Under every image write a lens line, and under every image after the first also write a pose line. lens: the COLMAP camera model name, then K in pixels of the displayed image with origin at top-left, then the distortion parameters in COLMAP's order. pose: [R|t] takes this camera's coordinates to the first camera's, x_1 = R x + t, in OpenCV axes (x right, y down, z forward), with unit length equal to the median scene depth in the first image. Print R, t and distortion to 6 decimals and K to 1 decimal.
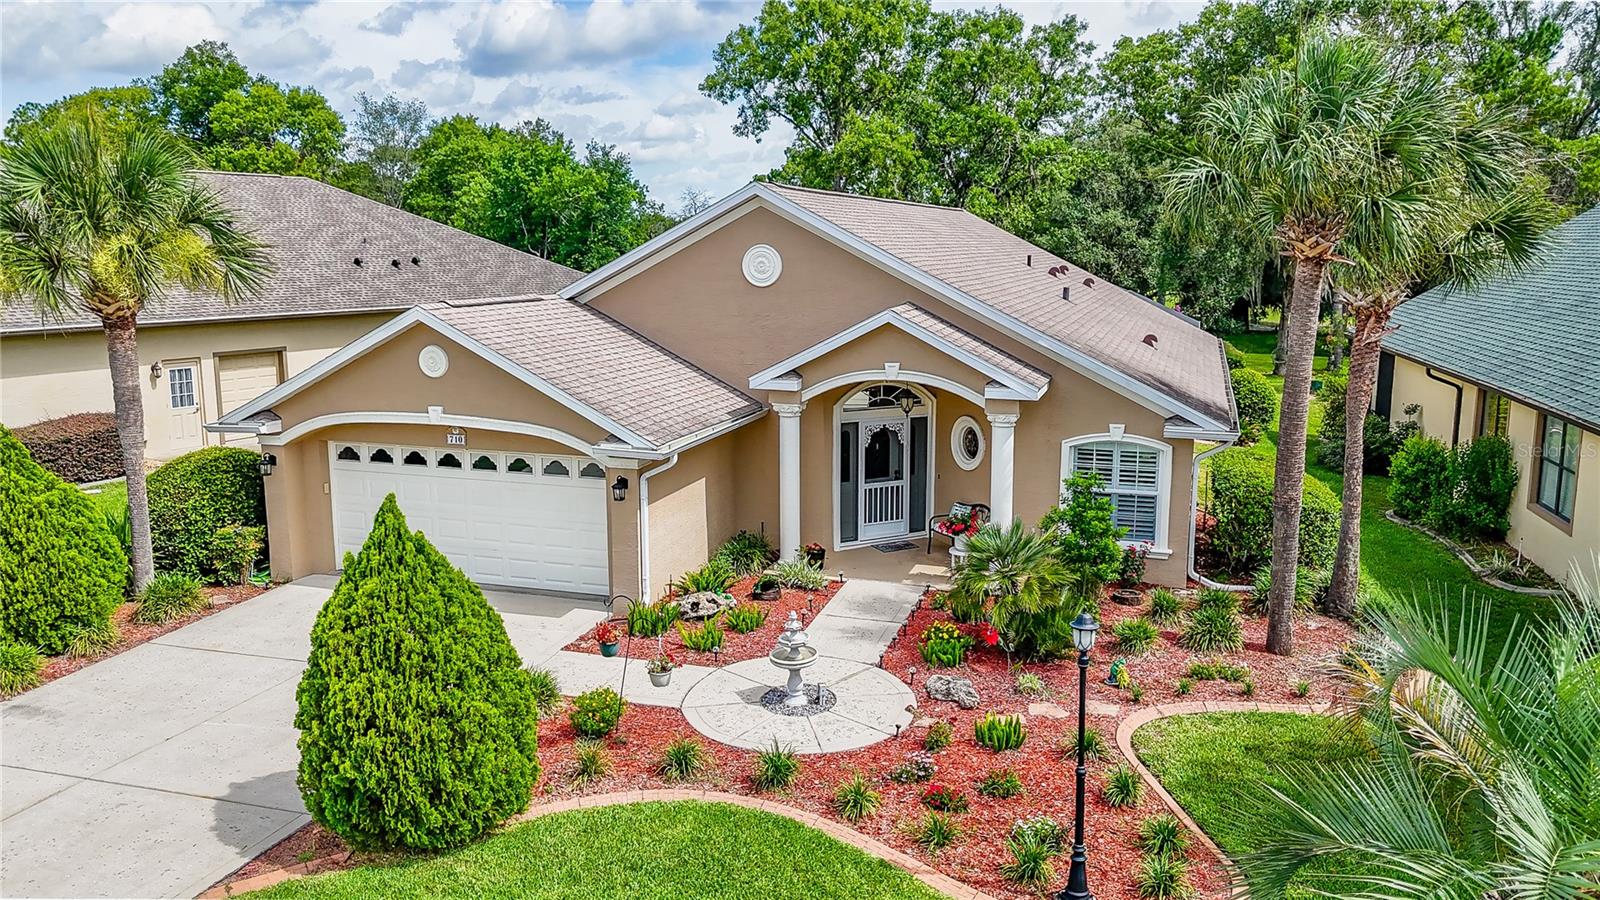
lens RADIAL K [[1194.4, 0, 800.0], [0, 1194.4, 450.0], [0, 0, 1]] dist [0.142489, -0.222369]
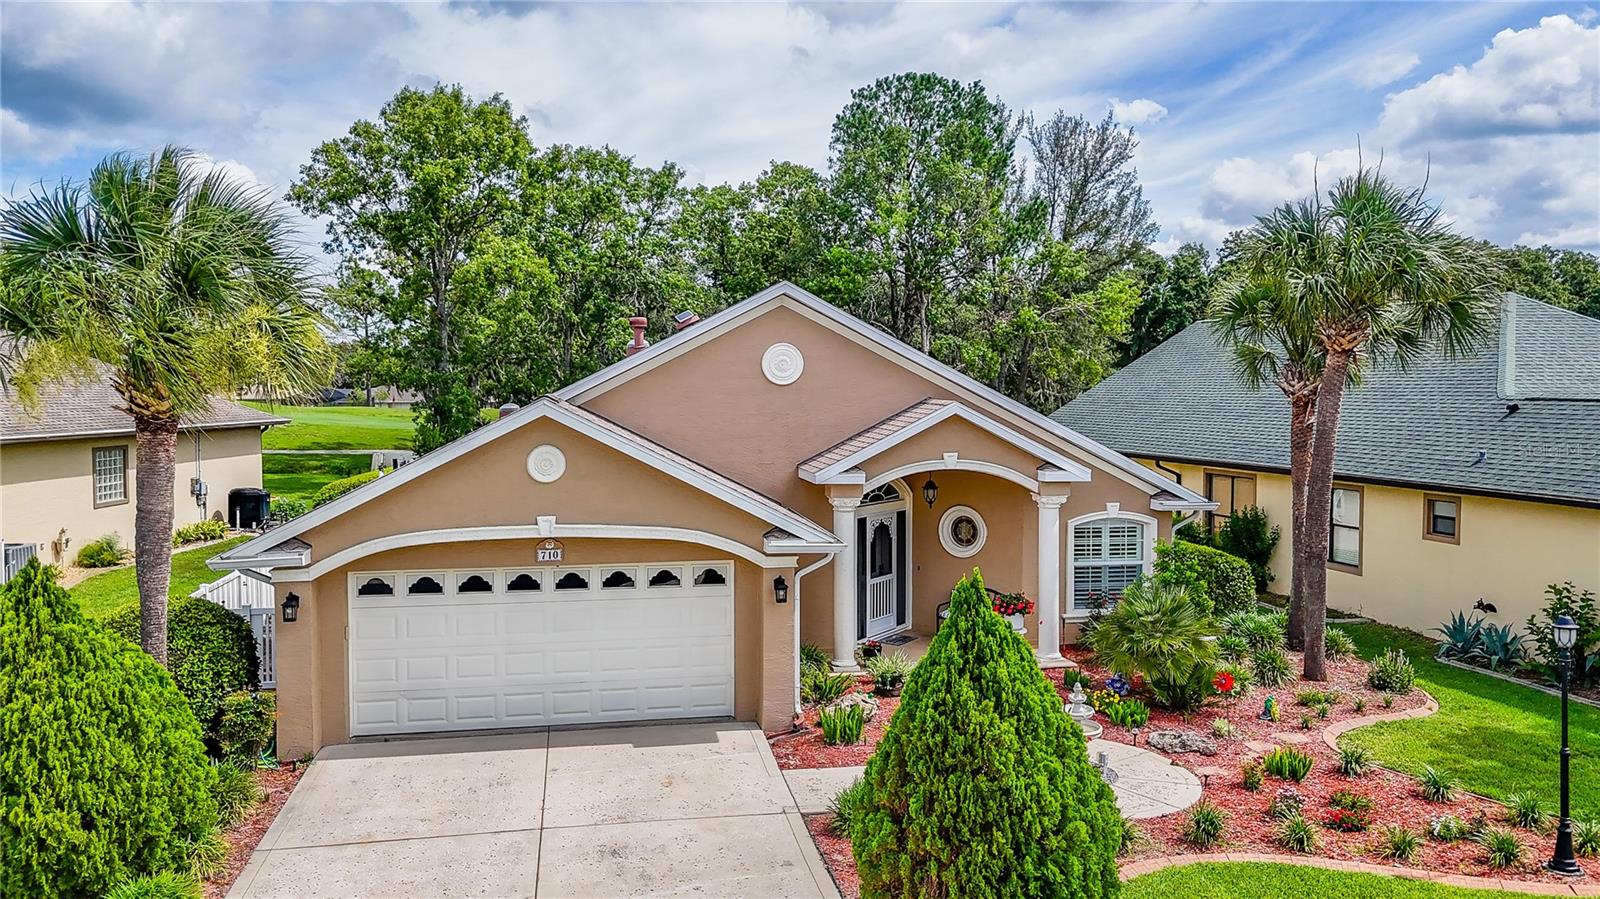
lens RADIAL K [[1198.7, 0, 803.8], [0, 1198.7, 433.4], [0, 0, 1]] dist [0.070262, -0.058389]
pose [[0.872374, -0.018142, 0.488502, -0.537111], [0.082849, 0.990342, -0.111172, 0.015627], [-0.481767, 0.137456, 0.865451, 0.153068]]
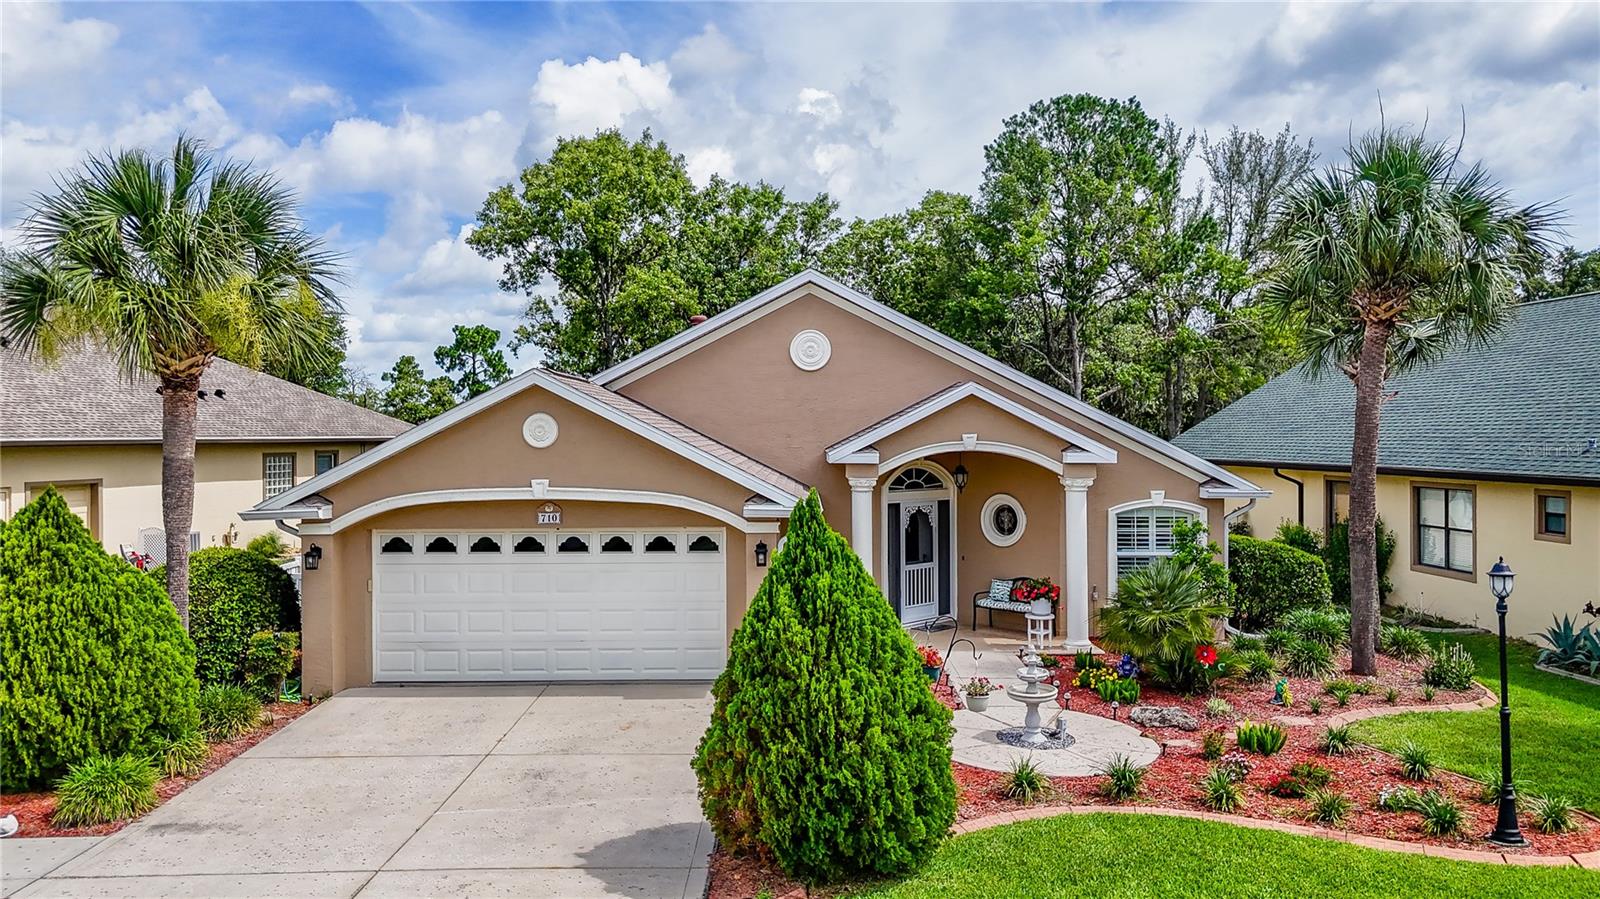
lens RADIAL K [[1192.8, 0, 802.3], [0, 1192.8, 443.9], [0, 0, 1]] dist [0.071136, -0.066109]
pose [[0.948196, -0.004835, 0.317648, -0.385485], [0.057225, 0.986128, -0.155809, 0.087545], [-0.312489, 0.165915, 0.935320, 0.075608]]
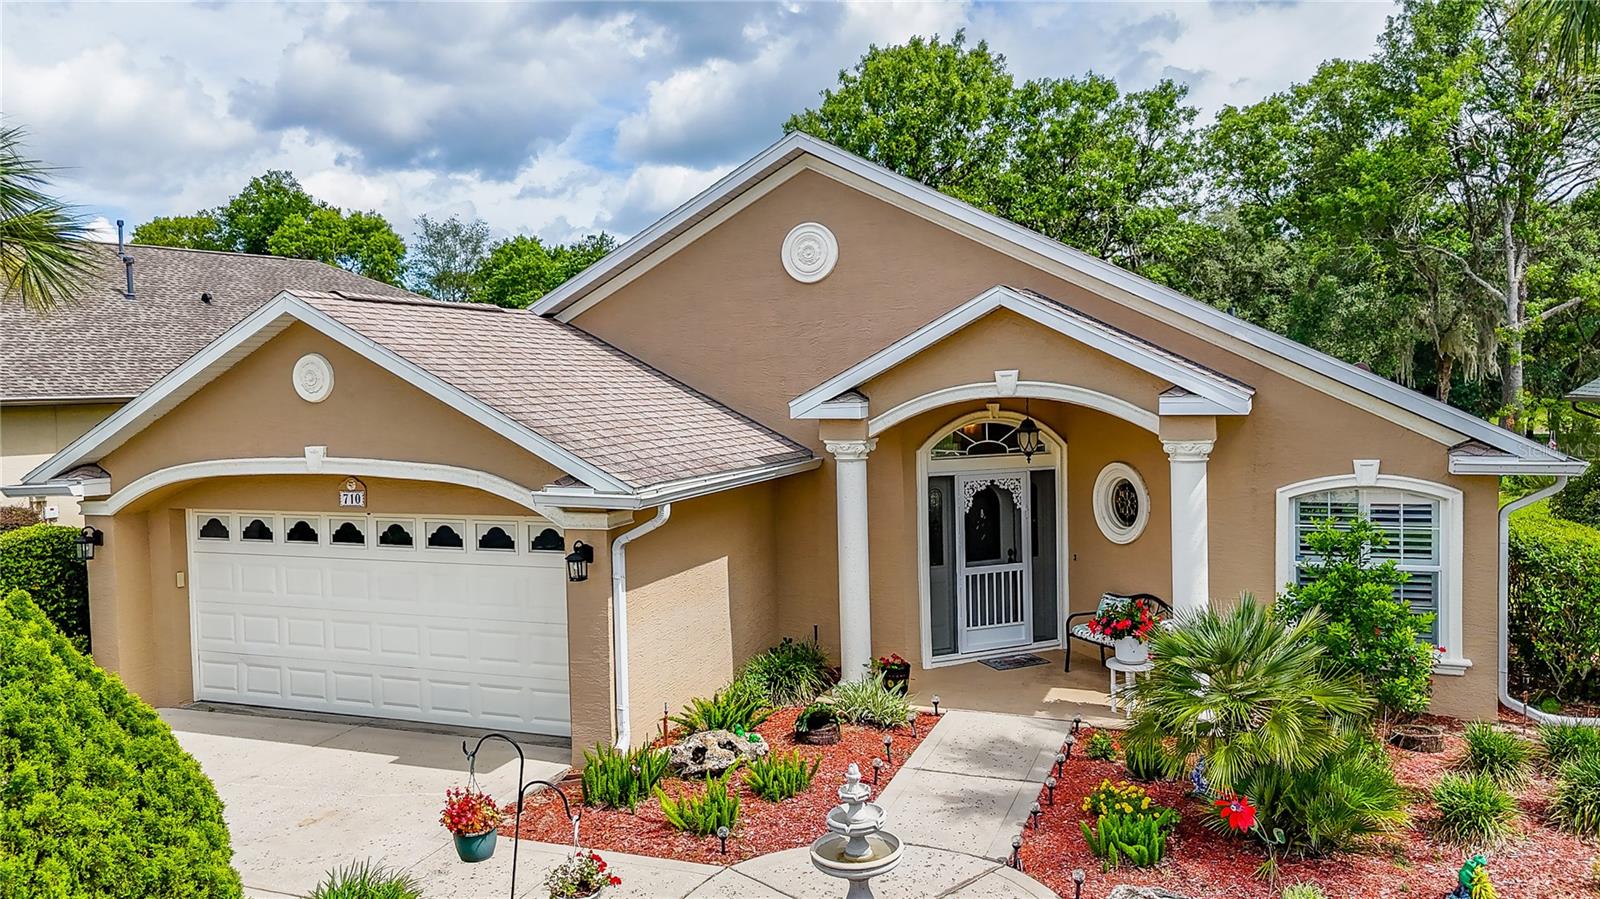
lens RADIAL K [[1192.8, 0, 802.3], [0, 1192.8, 443.9], [0, 0, 1]] dist [0.071136, -0.066109]
pose [[0.997870, -0.018840, -0.062460, 0.005769], [0.011109, 0.992481, -0.121894, 0.044497], [0.064287, 0.120941, 0.990576, 0.347394]]
